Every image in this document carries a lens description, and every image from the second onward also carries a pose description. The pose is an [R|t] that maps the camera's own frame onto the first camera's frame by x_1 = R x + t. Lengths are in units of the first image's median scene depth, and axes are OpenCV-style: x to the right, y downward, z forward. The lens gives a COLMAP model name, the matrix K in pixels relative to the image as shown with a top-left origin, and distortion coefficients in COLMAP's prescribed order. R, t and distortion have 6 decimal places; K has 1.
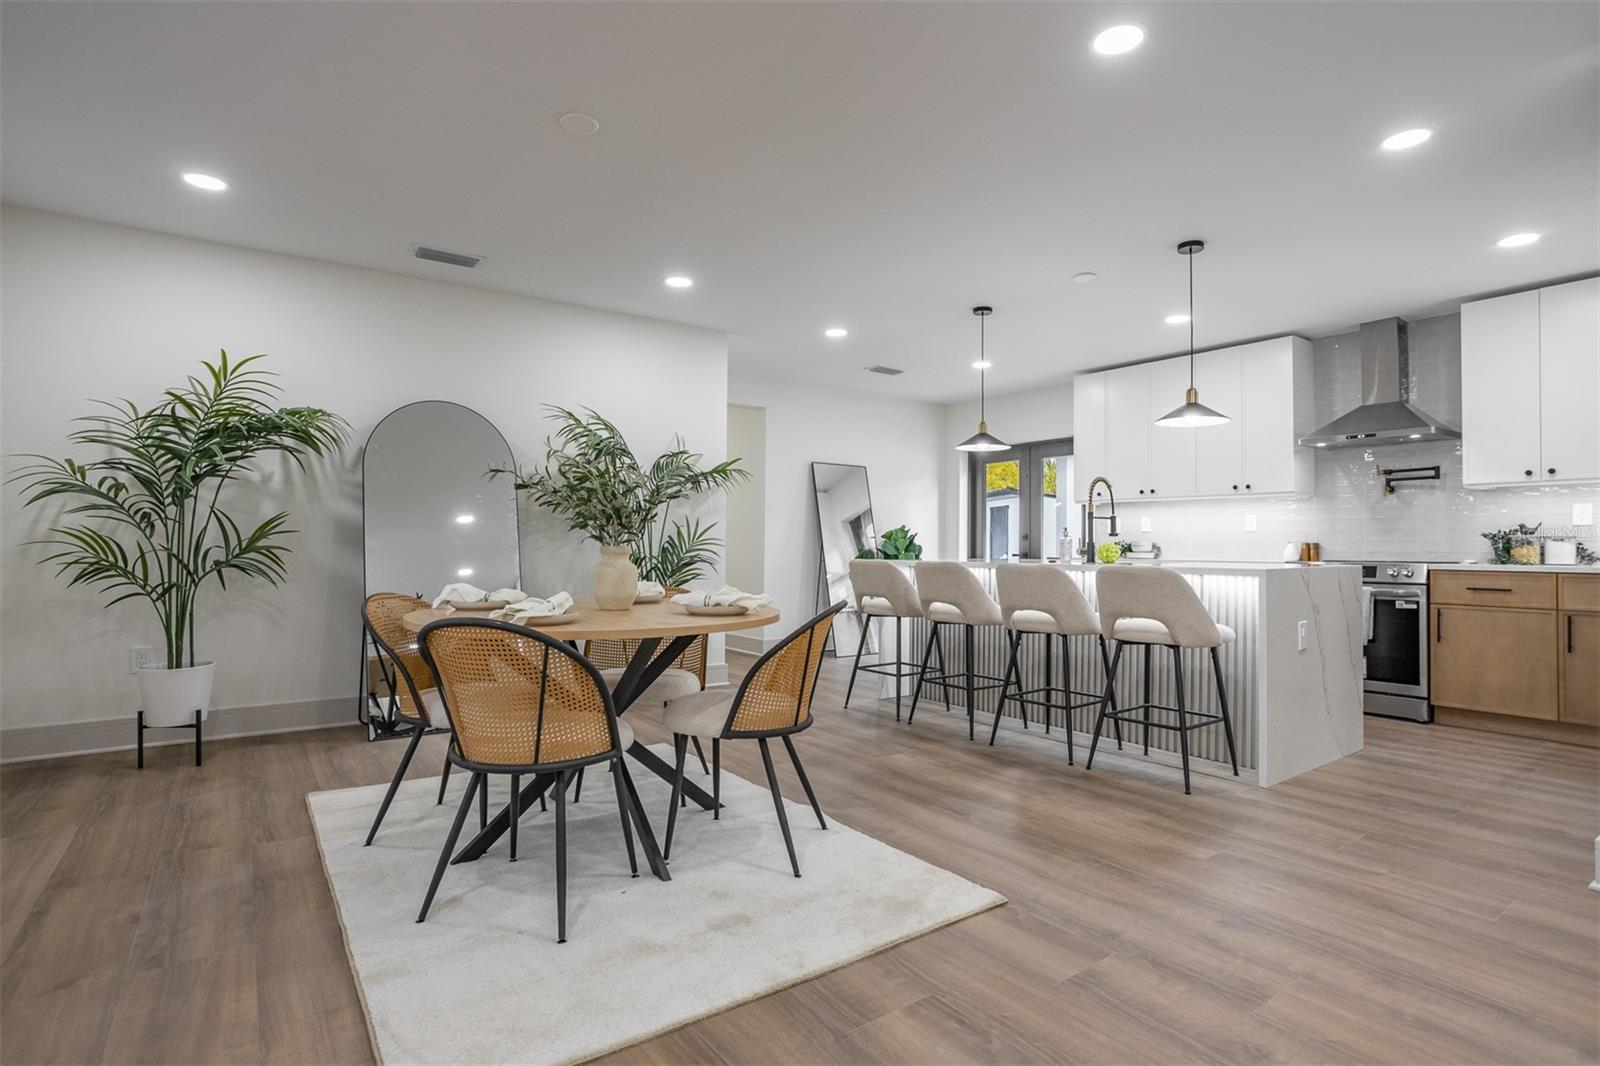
lens RADIAL K [[823.9, 0, 805.1], [0, 823.9, 535.9], [0, 0, 1]] dist [-0.021906, 0.007497]
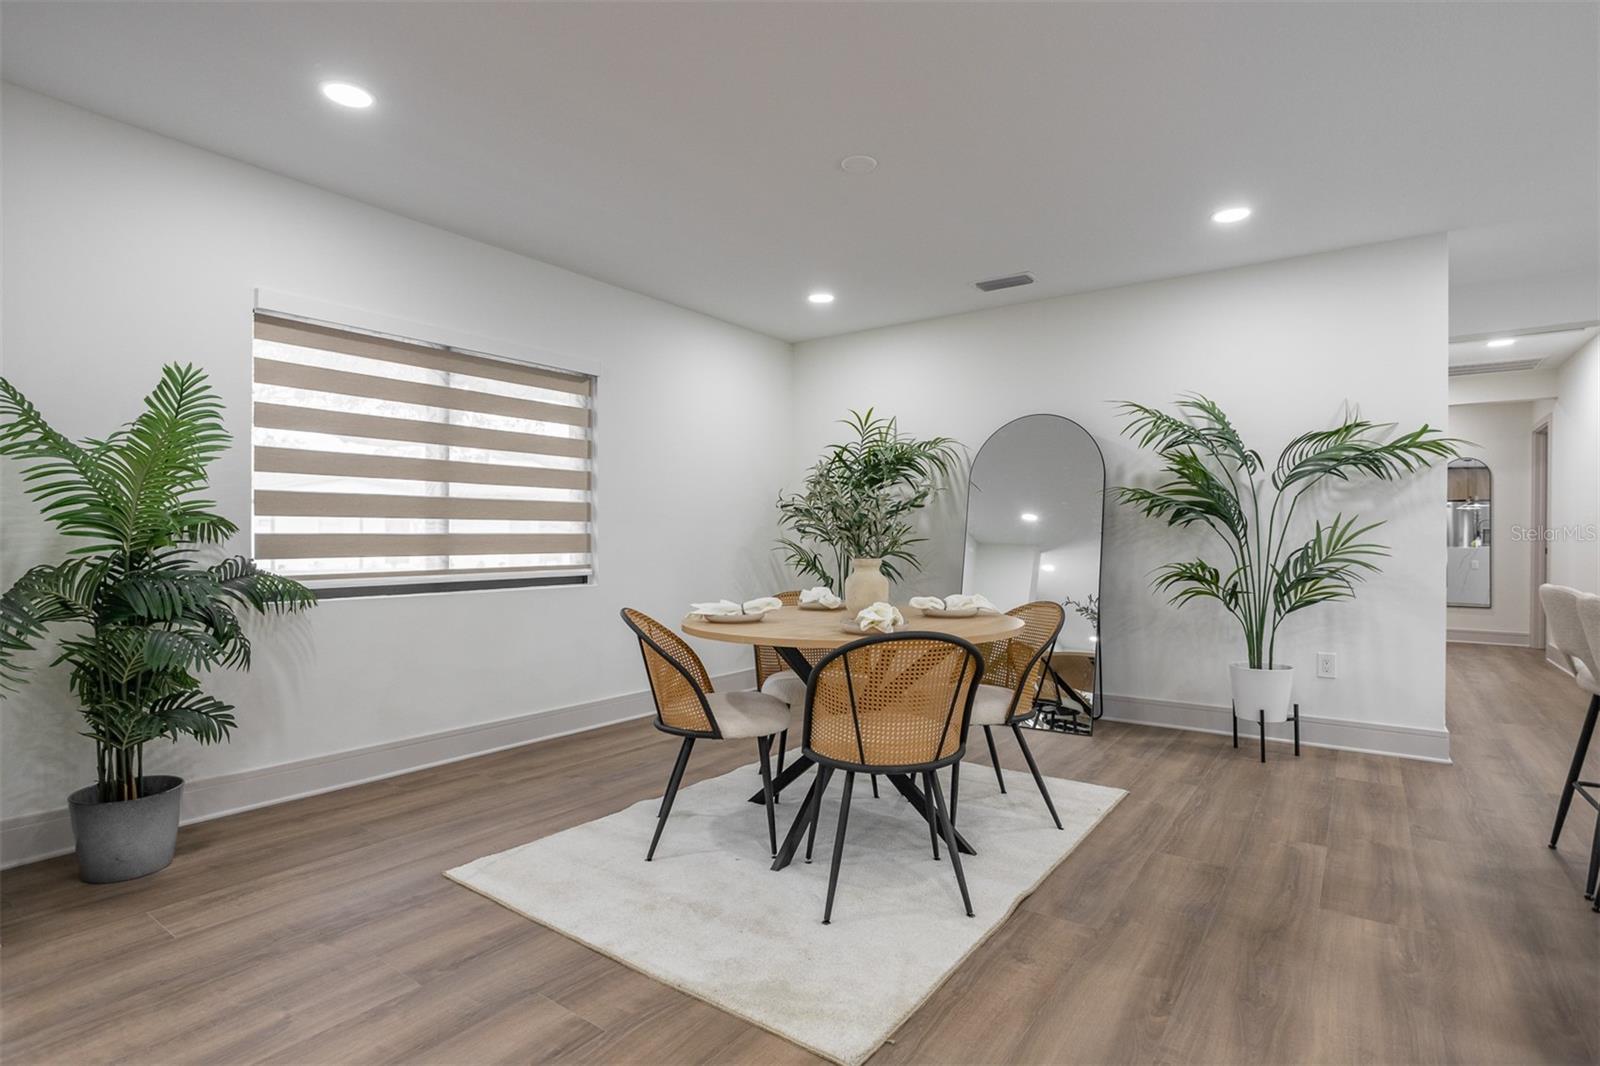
lens RADIAL K [[823.9, 0, 791.8], [0, 823.9, 517.1], [0, 0, 1]] dist [-0.021906, 0.007497]
pose [[0.293780, -0.035383, -0.955218, 0.428747], [-0.001052, 0.999302, -0.037340, 0.006960], [0.955873, 0.011975, 0.293538, 0.359667]]
